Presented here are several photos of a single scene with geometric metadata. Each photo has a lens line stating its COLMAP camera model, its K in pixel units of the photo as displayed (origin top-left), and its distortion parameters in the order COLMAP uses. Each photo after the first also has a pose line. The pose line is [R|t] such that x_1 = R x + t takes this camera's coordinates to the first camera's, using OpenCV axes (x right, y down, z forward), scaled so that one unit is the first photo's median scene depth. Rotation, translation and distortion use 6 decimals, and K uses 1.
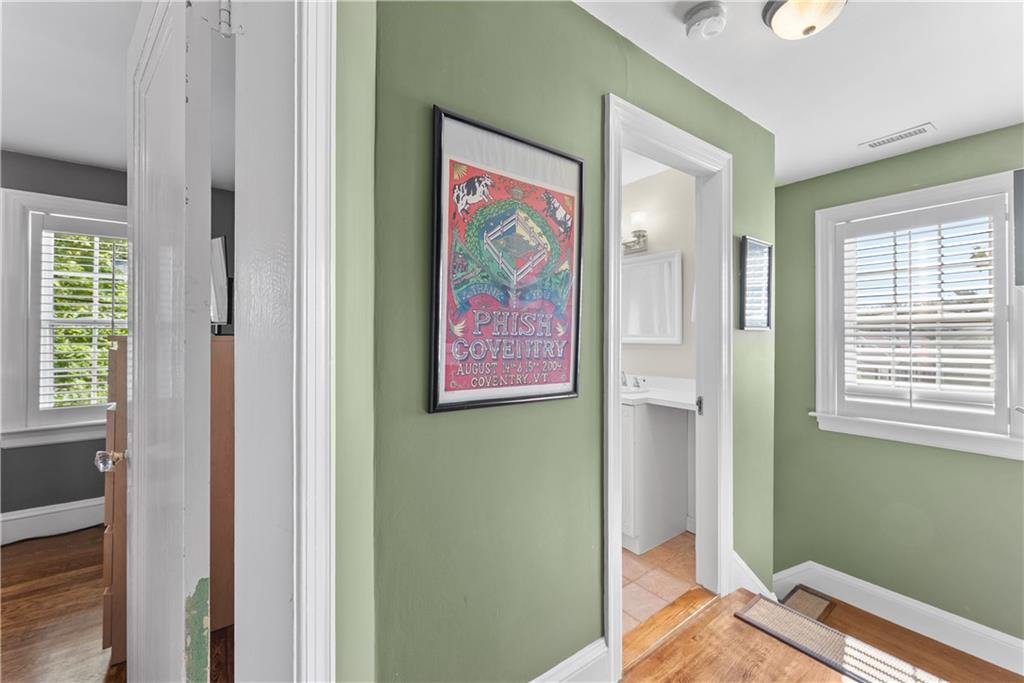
lens RADIAL K [[422.6, 0, 511.9], [0, 422.6, 337.9], [0, 0, 1]] dist [0.004444, -0.001168]
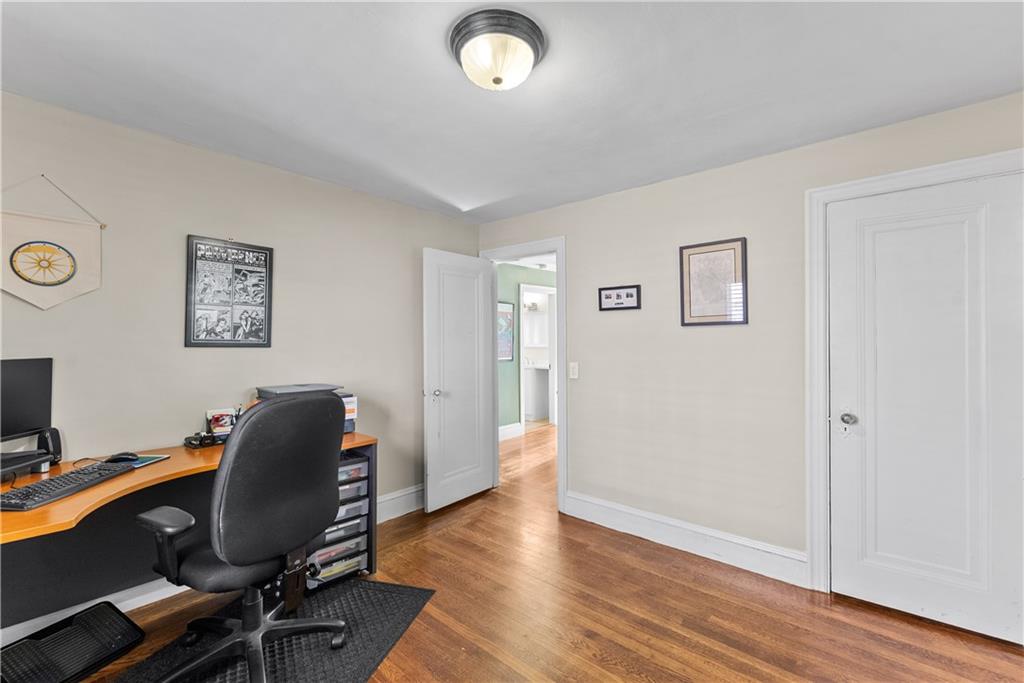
lens RADIAL K [[422.6, 0, 513.6], [0, 422.6, 339.0], [0, 0, 1]] dist [0.004444, -0.001168]
pose [[0.981999, -0.004944, 0.188824, -0.384622], [0.005940, 0.999971, -0.004707, -0.032788], [-0.188795, 0.005744, 0.982000, -1.900096]]
